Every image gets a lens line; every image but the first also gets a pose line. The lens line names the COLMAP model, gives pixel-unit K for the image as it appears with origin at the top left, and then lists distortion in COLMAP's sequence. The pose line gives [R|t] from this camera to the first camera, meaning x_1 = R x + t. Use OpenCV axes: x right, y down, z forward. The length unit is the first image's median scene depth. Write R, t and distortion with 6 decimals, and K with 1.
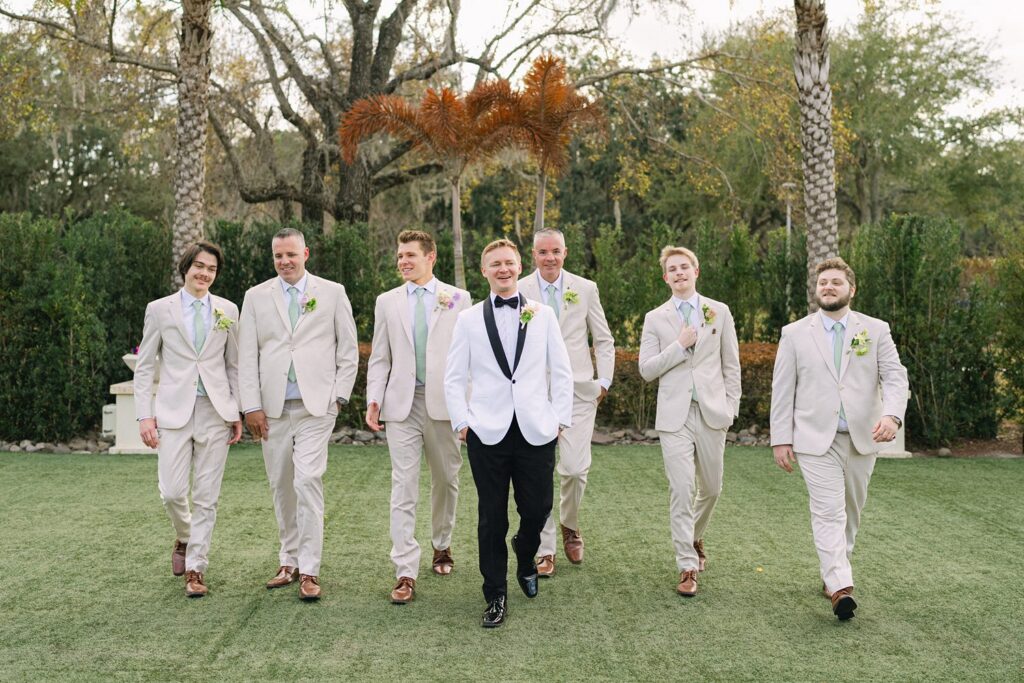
lens RADIAL K [[1162.6, 0, 513.4], [0, 1162.6, 260.2], [0, 0, 1]] dist [0.002481, 0.011557]
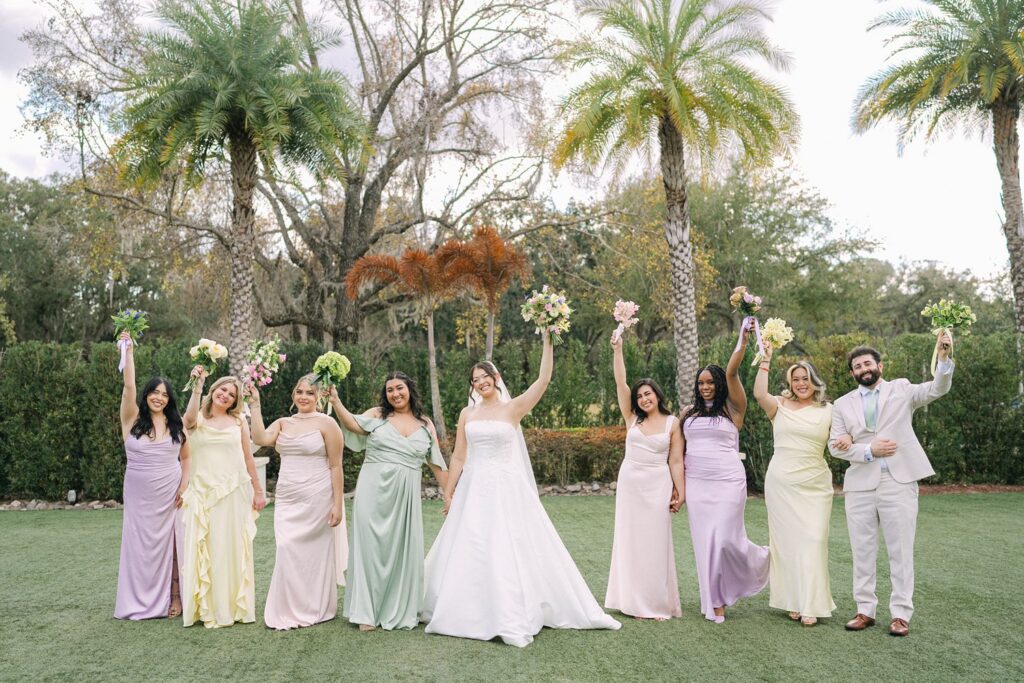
lens RADIAL K [[971.8, 0, 489.1], [0, 971.8, 328.1], [0, 0, 1]] dist [0.005025, 0.007674]
pose [[0.999348, -0.016435, 0.032159, -0.012121], [0.017502, 0.999295, -0.033200, -0.007141], [-0.031591, 0.033741, 0.998931, -0.138171]]
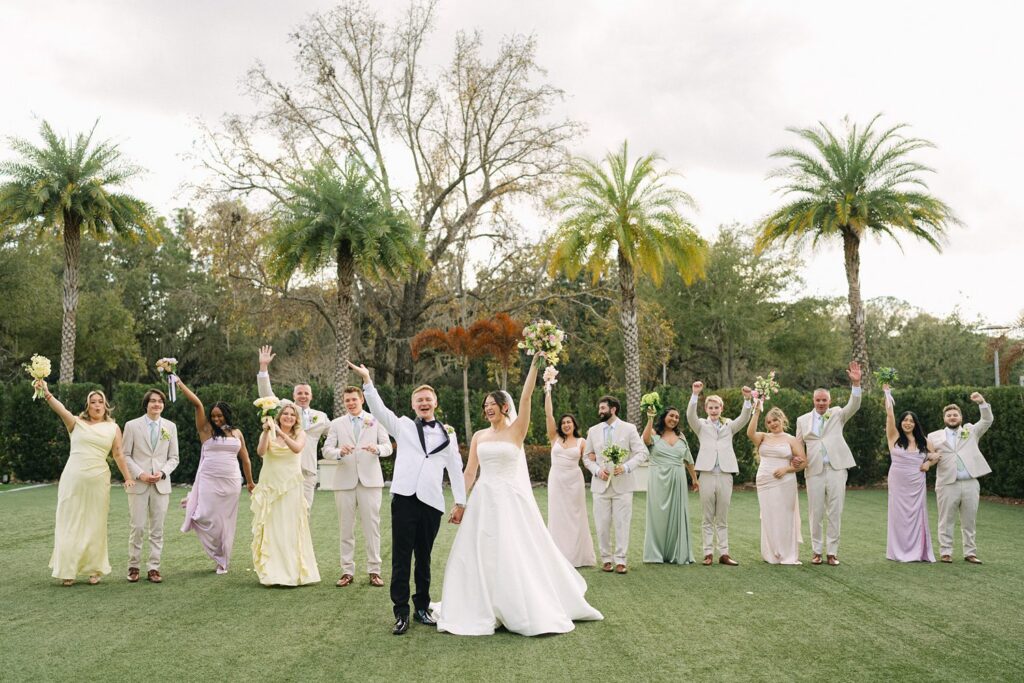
lens RADIAL K [[971.8, 0, 489.1], [0, 971.8, 328.1], [0, 0, 1]] dist [0.005025, 0.007674]
pose [[0.999968, -0.000217, -0.007999, 0.007033], [-0.000254, 0.998269, -0.058819, -0.027365], [0.007998, 0.058819, 0.998237, -0.605251]]
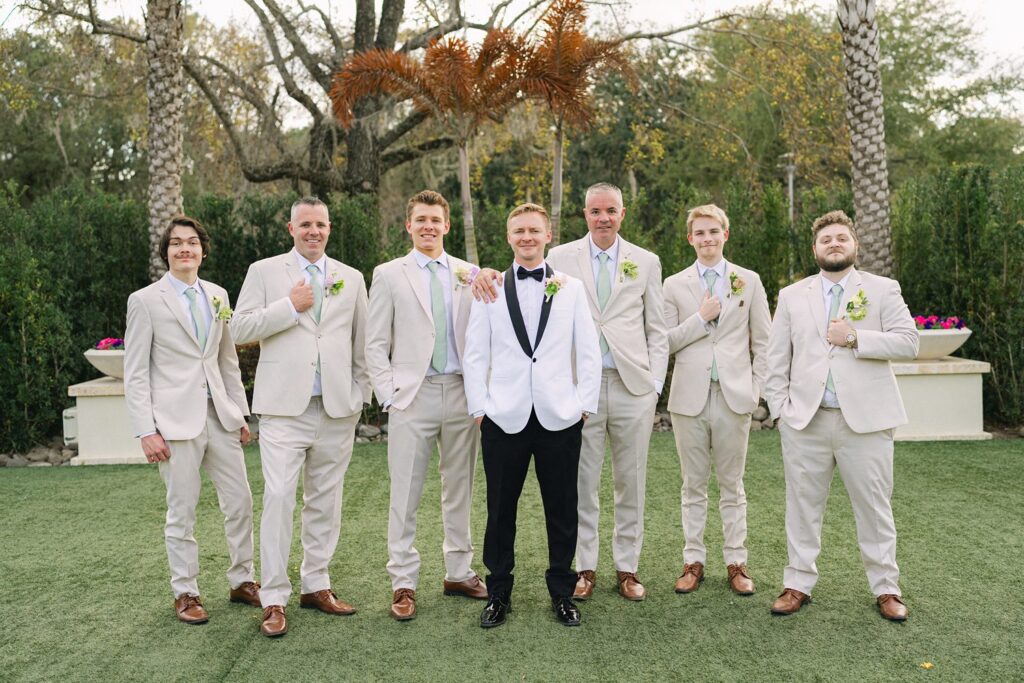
lens RADIAL K [[1022.2, 0, 551.3], [0, 1022.2, 310.5], [0, 0, 1]] dist [0.001204, 0.007301]
pose [[0.999216, -0.031170, 0.024430, -0.003684], [0.029398, 0.997126, 0.069823, 0.005816], [-0.026536, -0.069050, 0.997260, 0.151621]]
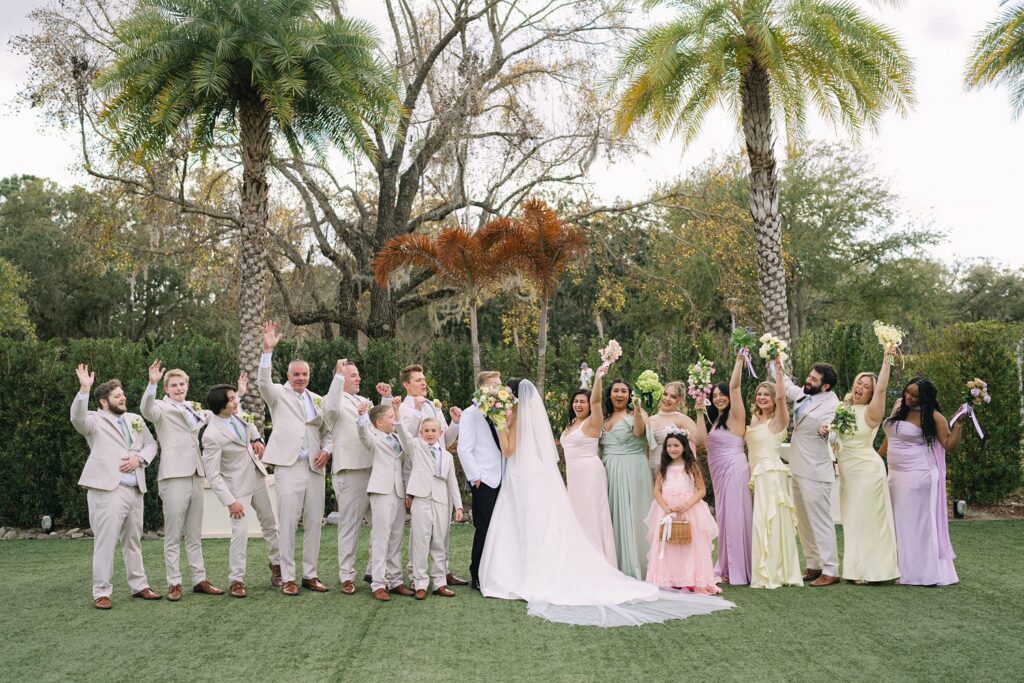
lens RADIAL K [[937.6, 0, 512.0], [0, 937.6, 341.5], [0, 0, 1]] dist [0.002420, 0.006654]
pose [[0.999616, -0.025270, 0.011343, -0.015940], [0.025549, 0.999356, -0.025188, -0.001761], [-0.010699, 0.025468, 0.999618, 0.019844]]
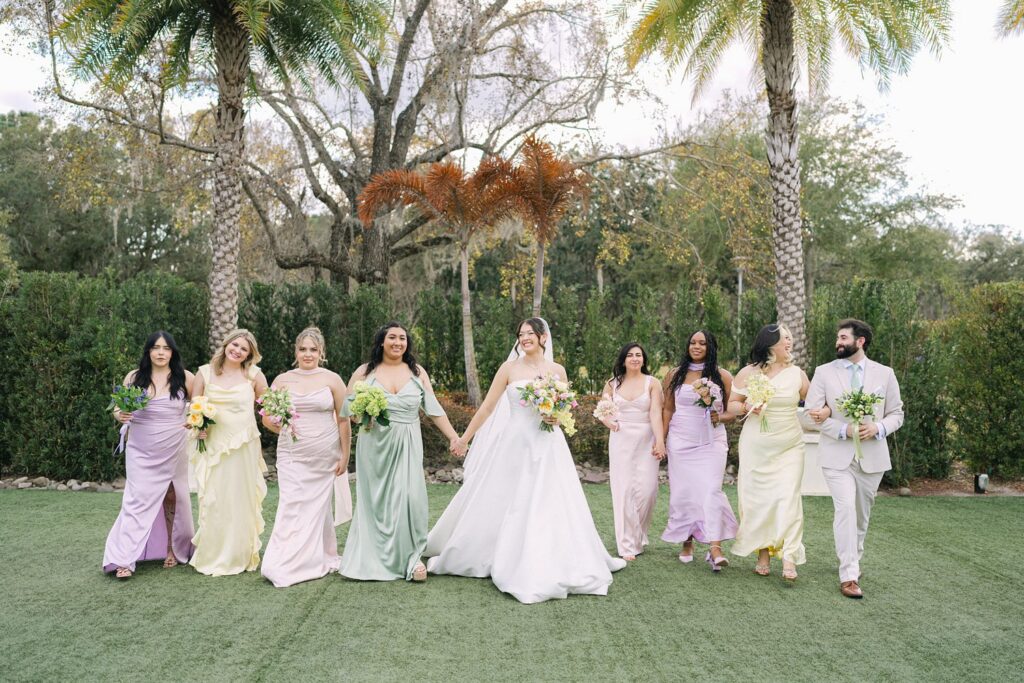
lens RADIAL K [[931.1, 0, 522.2], [0, 931.1, 343.4], [0, 0, 1]] dist [0.003812, 0.007026]
pose [[0.999840, 0.003232, 0.017586, -0.006975], [-0.003639, 0.999725, 0.023172, 0.002982], [-0.017506, -0.023232, 0.999577, 0.075565]]
